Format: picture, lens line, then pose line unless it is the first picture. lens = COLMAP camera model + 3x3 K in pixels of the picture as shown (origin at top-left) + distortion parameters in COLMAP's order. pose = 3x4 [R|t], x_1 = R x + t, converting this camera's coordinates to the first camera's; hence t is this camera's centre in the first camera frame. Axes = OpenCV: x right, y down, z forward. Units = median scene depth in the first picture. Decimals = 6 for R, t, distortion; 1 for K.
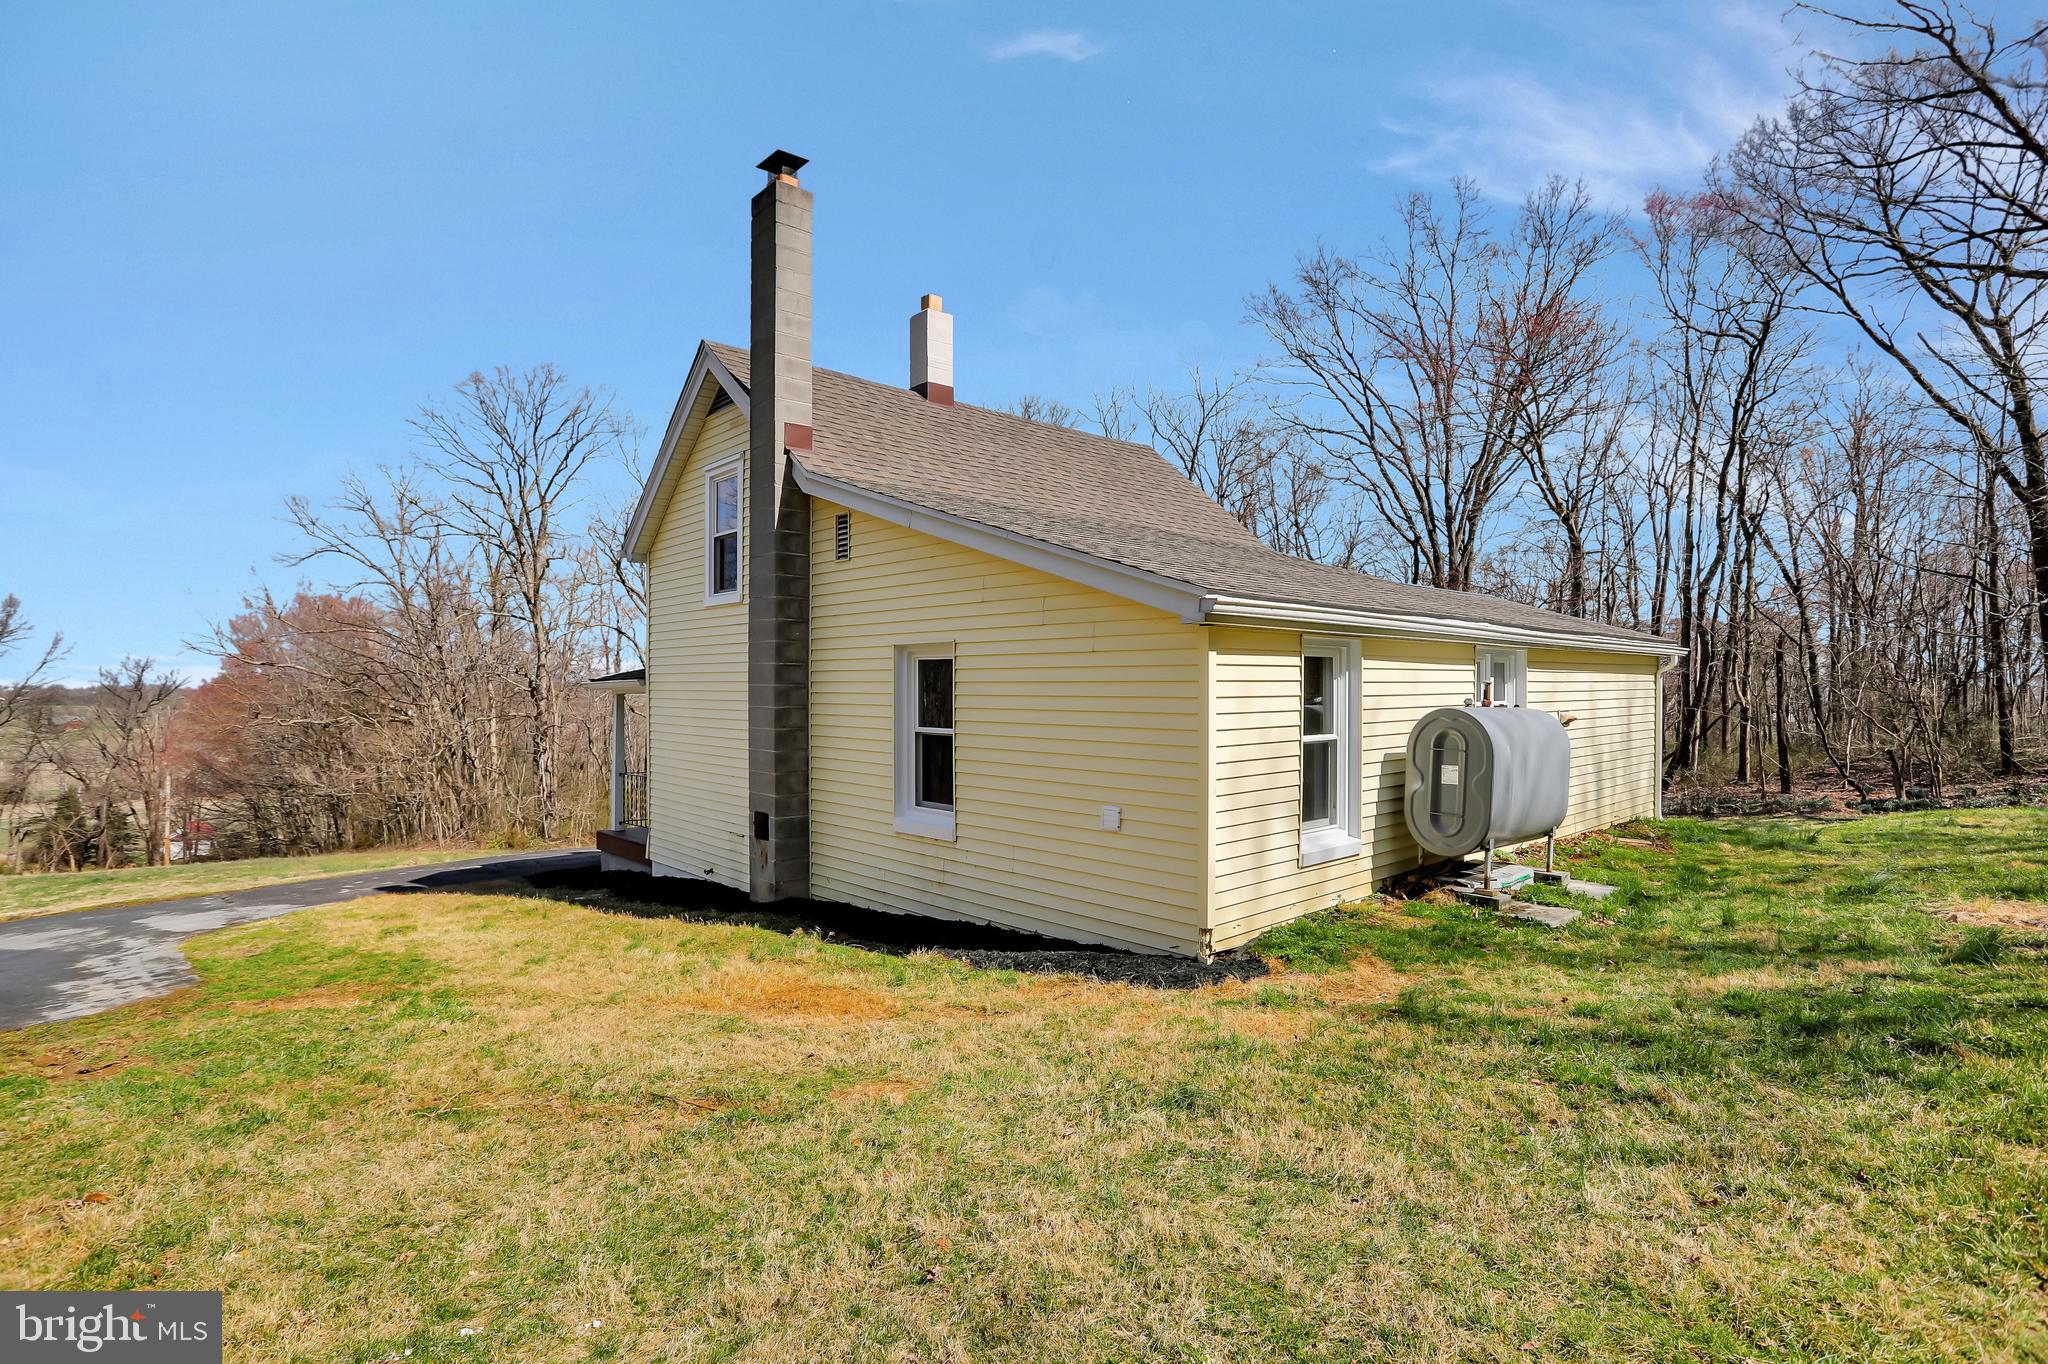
lens RADIAL K [[1009.2, 0, 1024.1], [0, 1009.2, 685.2], [0, 0, 1]] dist [-0.060721, 0.025663]
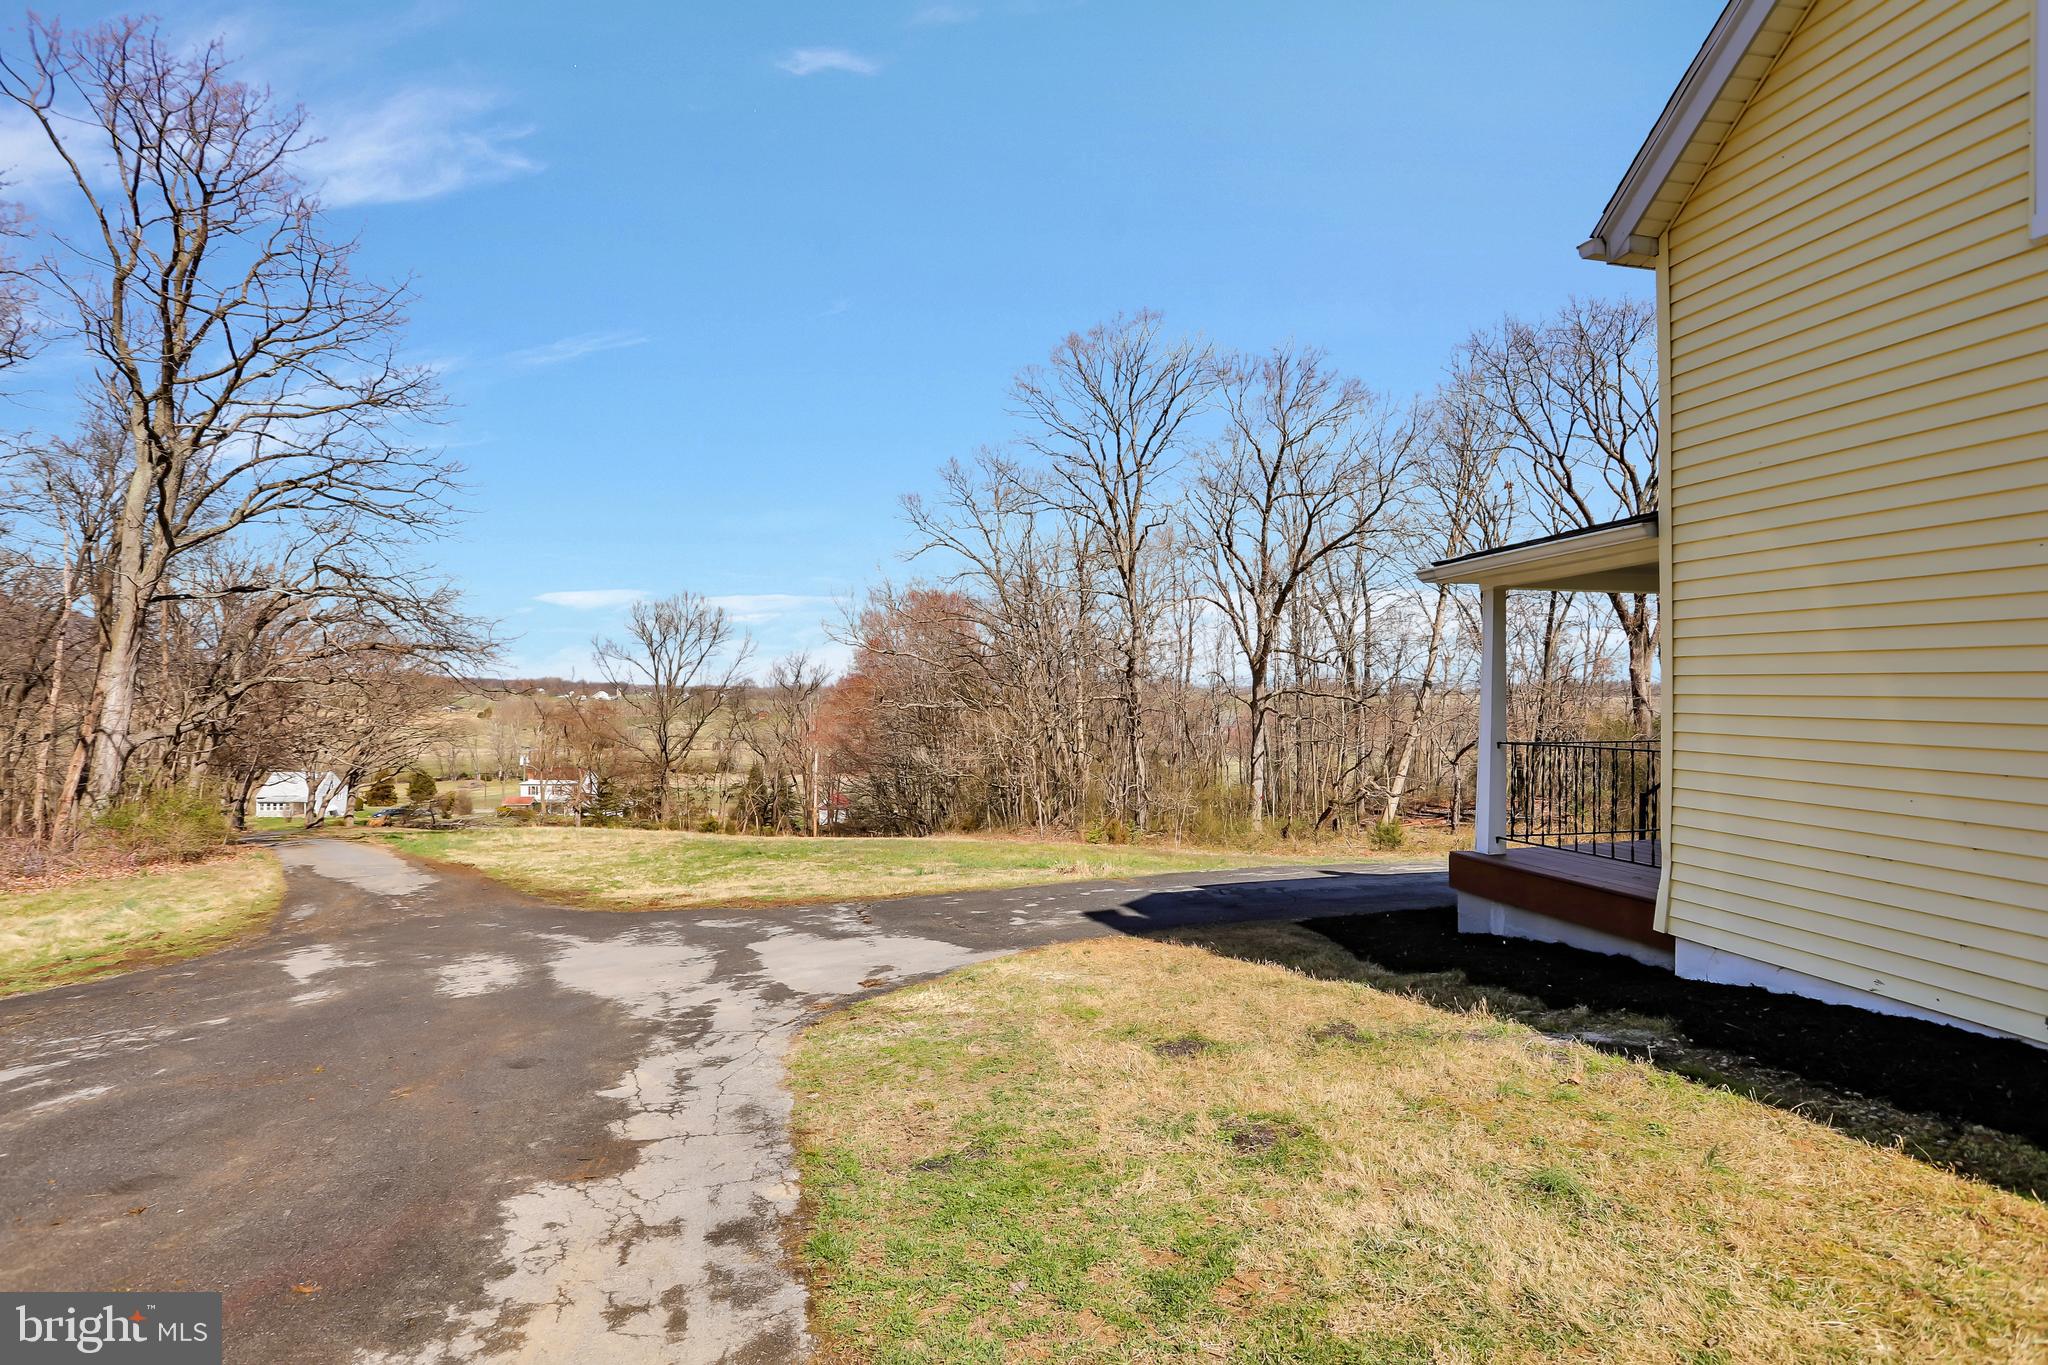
lens RADIAL K [[1009.2, 0, 1024.1], [0, 1009.2, 685.7], [0, 0, 1]] dist [-0.060721, 0.025663]
pose [[0.868390, 0.001319, -0.495879, -0.091950], [-0.001387, 0.999999, 0.000232, 0.015070], [0.495879, 0.000486, 0.868391, 0.111192]]
